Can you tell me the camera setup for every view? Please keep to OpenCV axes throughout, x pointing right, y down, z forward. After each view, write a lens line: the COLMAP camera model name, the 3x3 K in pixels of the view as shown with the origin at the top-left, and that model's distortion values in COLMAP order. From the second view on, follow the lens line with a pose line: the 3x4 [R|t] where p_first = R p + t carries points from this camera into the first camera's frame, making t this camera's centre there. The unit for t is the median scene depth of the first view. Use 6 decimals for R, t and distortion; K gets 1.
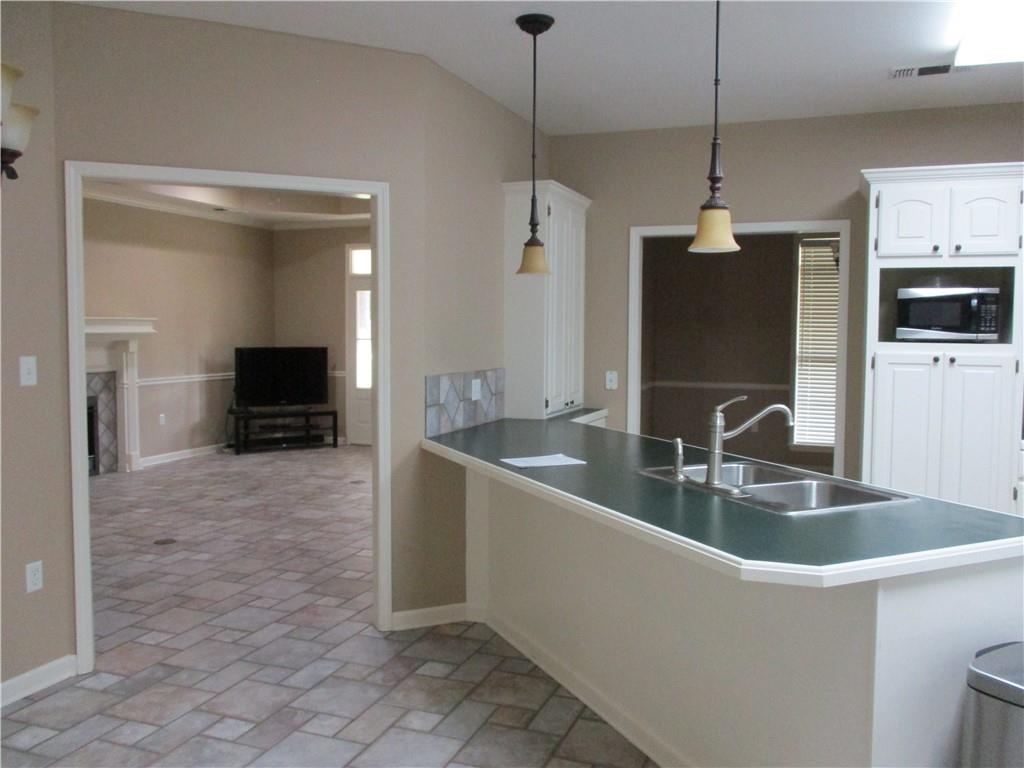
lens RADIAL K [[865.5, 0, 518.4], [0, 865.5, 386.1], [0, 0, 1]] dist [-0.007141, 0.007374]
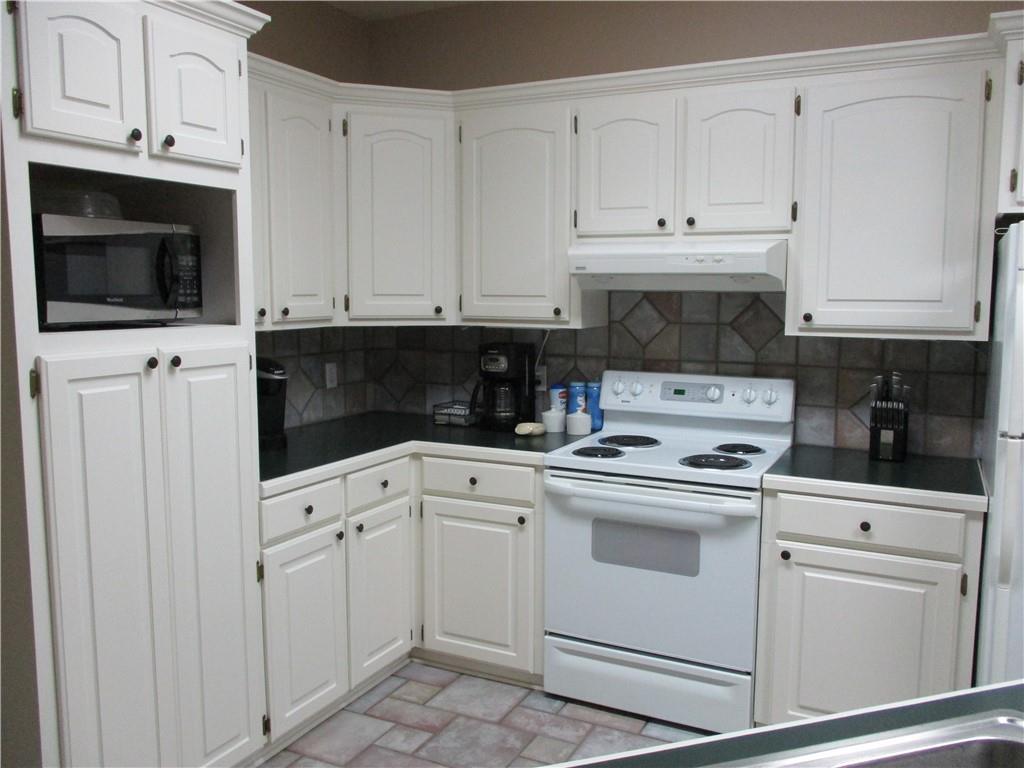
lens RADIAL K [[865.5, 0, 510.7], [0, 865.5, 385.2], [0, 0, 1]] dist [-0.007141, 0.007374]
pose [[0.114769, -0.117453, 0.986424, 0.008139], [0.073577, 0.991263, 0.109469, -0.038808], [-0.990664, 0.060014, 0.122408, 0.496209]]
